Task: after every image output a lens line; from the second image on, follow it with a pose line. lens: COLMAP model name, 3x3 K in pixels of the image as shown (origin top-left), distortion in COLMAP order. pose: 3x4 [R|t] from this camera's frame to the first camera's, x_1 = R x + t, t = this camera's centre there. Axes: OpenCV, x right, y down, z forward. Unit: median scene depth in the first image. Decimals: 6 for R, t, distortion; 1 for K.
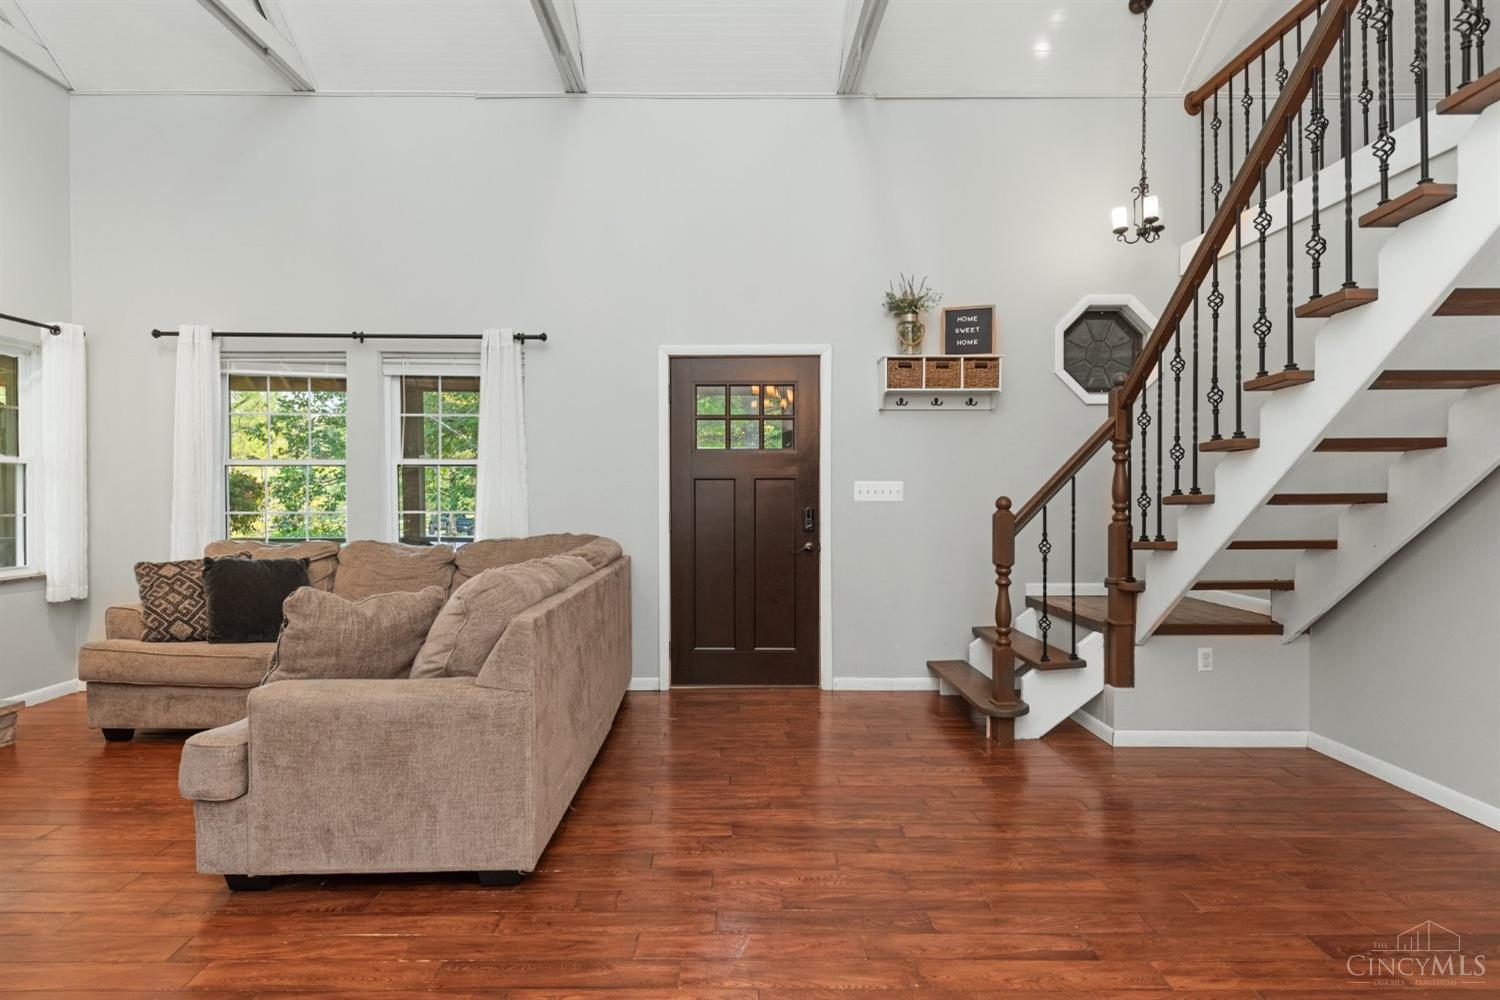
lens RADIAL K [[822.4, 0, 730.3], [0, 822.4, 502.8], [0, 0, 1]] dist [0.004010, -0.000105]
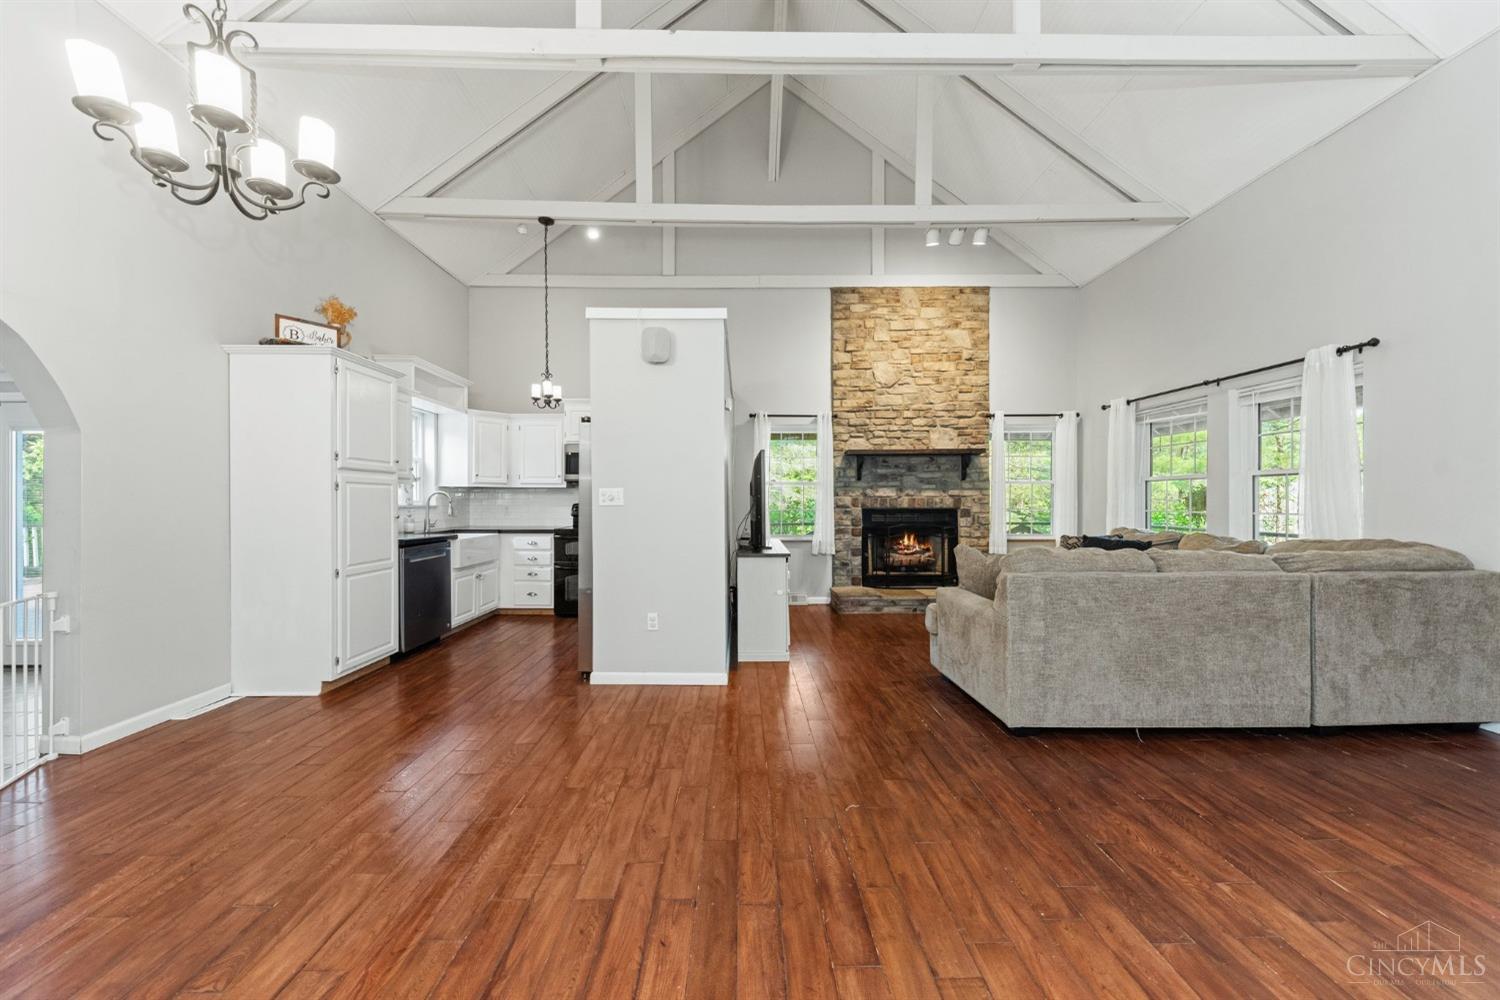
lens RADIAL K [[516.9, 0, 746.1], [0, 516.9, 501.8], [0, 0, 1]] dist [0.012894, -0.005215]
pose [[0.006433, 0.005128, -0.999966, 0.430338], [-0.010074, 0.999936, 0.005063, -0.002853], [0.999929, 0.010041, 0.006485, 0.249349]]
